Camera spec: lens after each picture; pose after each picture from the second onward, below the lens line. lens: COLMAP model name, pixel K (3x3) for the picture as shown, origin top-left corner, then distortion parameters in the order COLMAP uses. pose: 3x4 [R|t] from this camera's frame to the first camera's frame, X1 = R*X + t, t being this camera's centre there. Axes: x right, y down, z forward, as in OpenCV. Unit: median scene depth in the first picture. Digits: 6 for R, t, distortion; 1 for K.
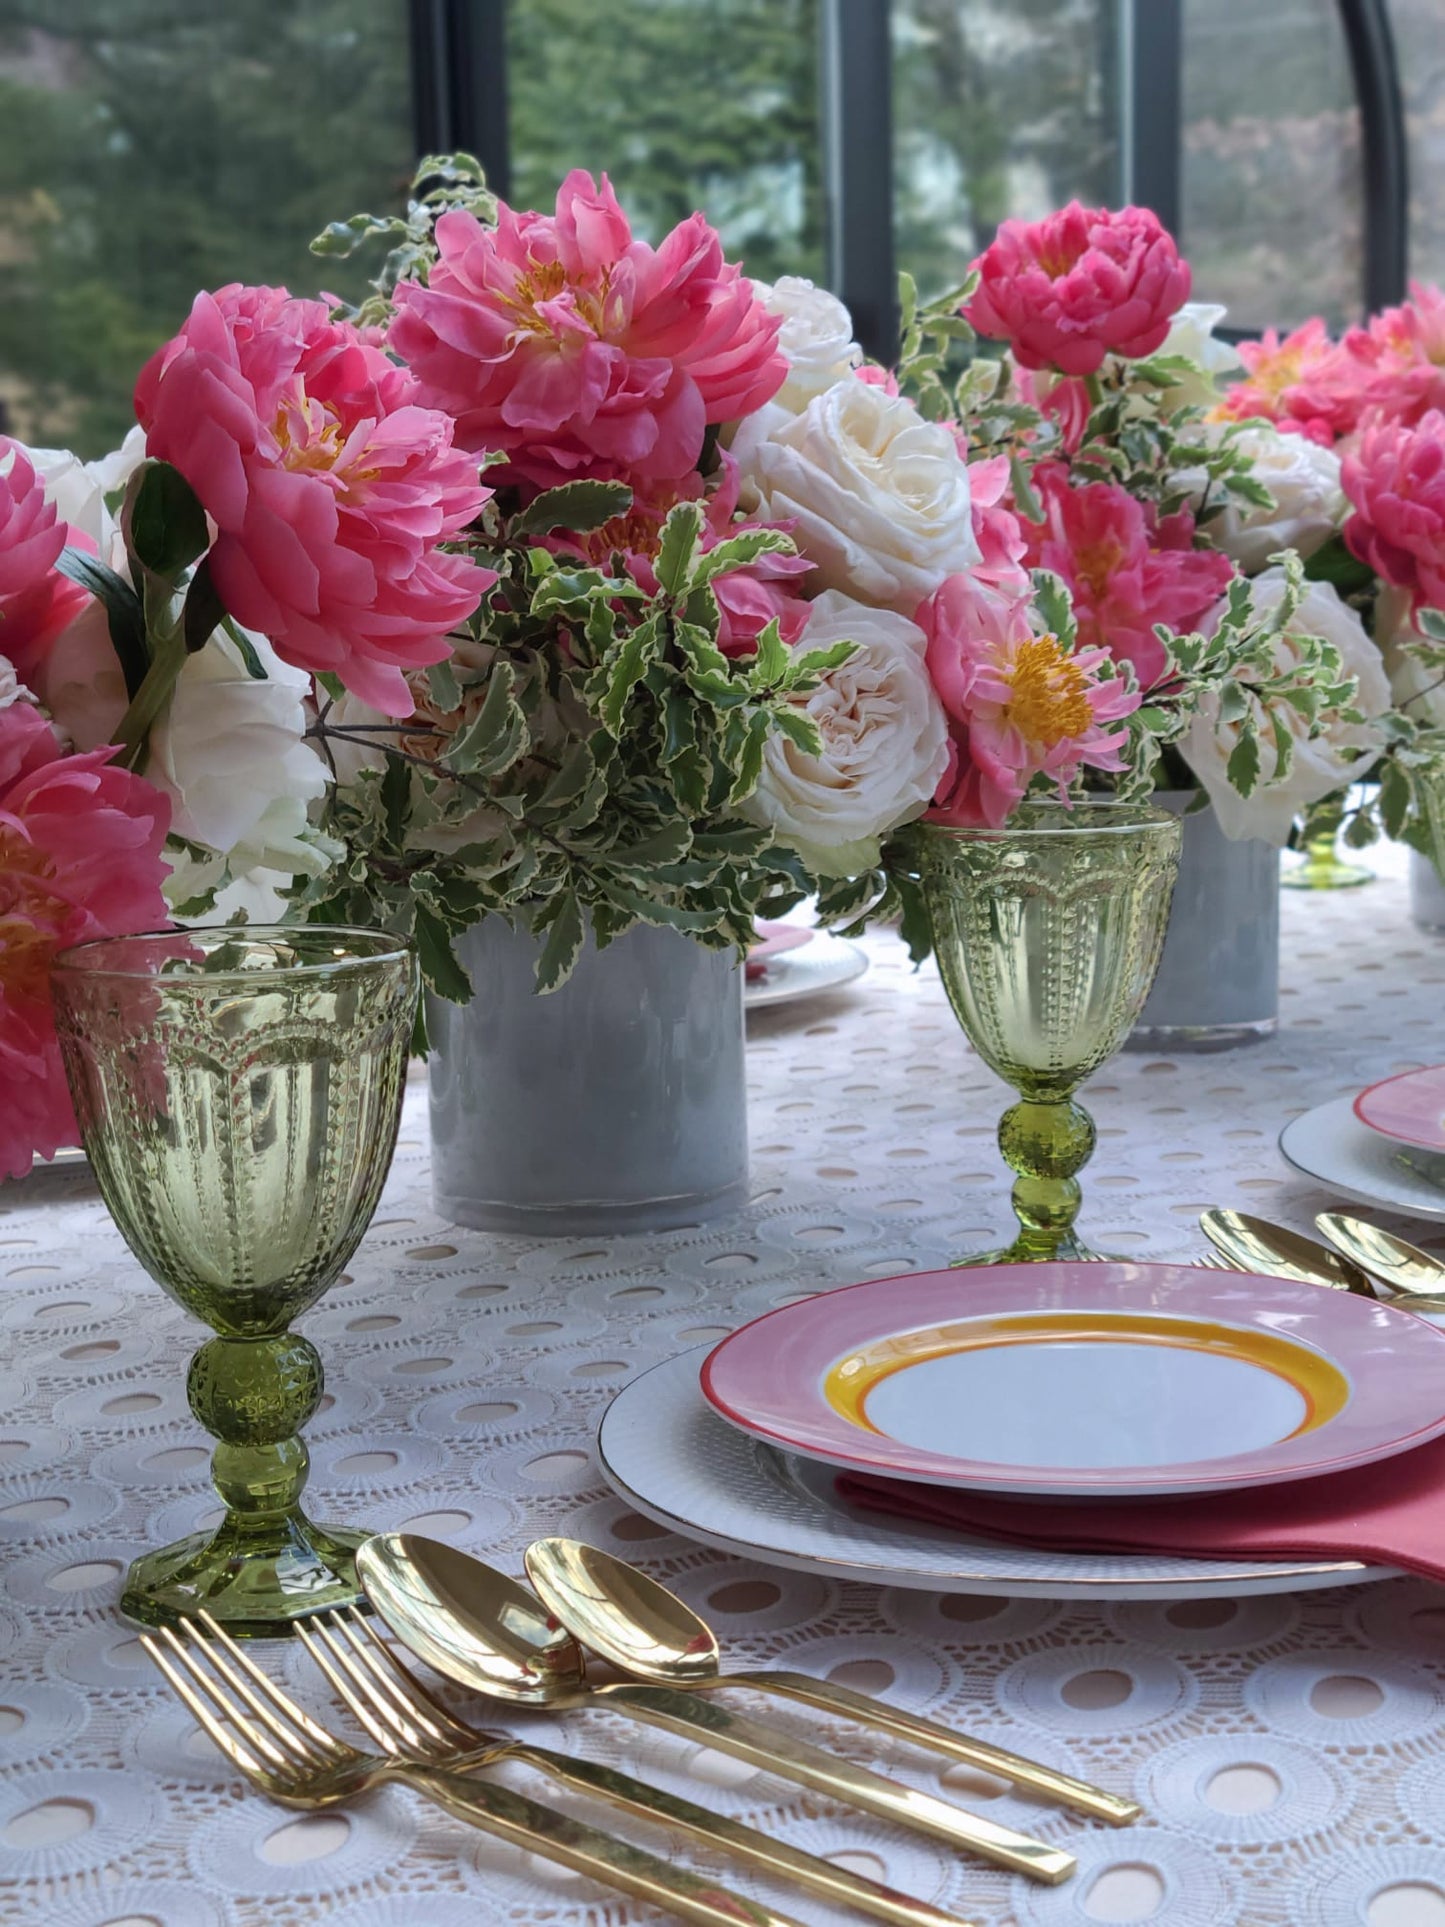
lens RADIAL K [[2728.5, 0, 721.8], [0, 2728.5, 1042.2], [0, 0, 1]] dist [0.092581, -0.152984]
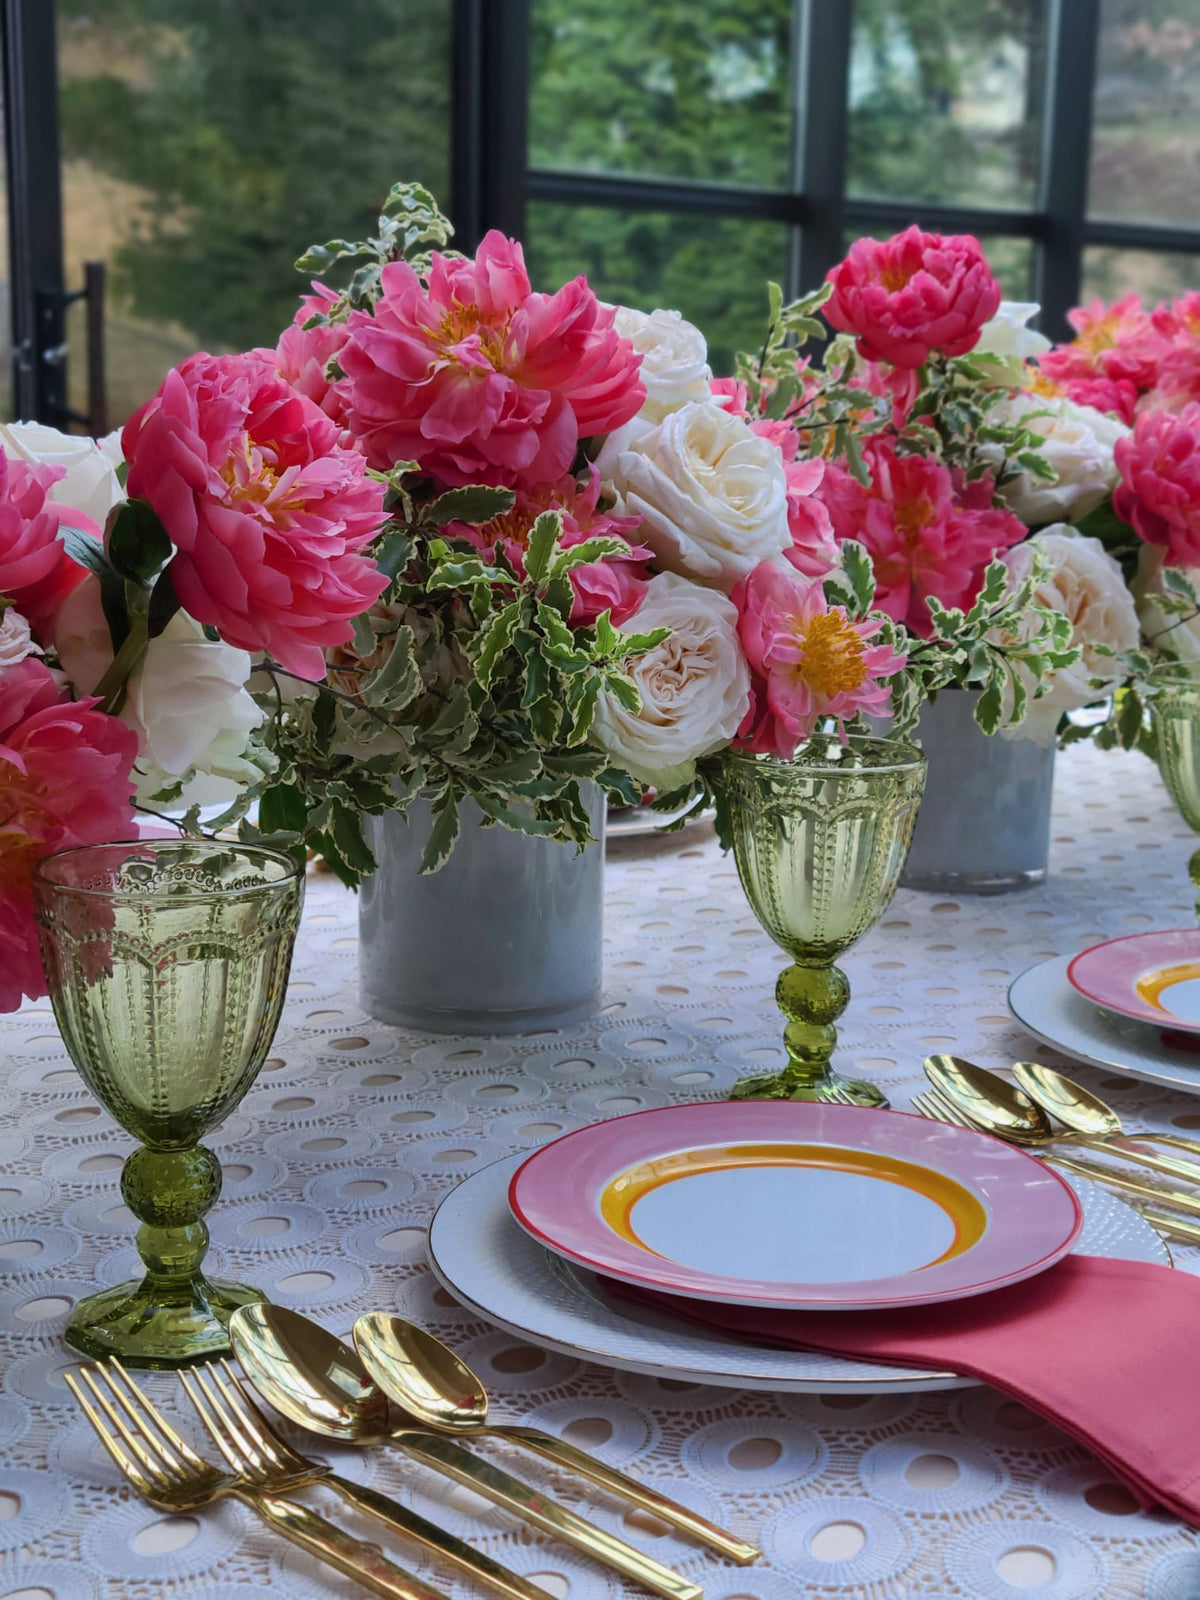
lens RADIAL K [[2320.7, 0, 668.7], [0, 2320.7, 832.2], [0, 0, 1]] dist [0.134218, -0.362212]
pose [[0.997952, 0.057578, -0.027866, 0.082306], [-0.056202, 0.997272, 0.047862, -0.098230], [0.030546, -0.046198, 0.998465, -0.120987]]
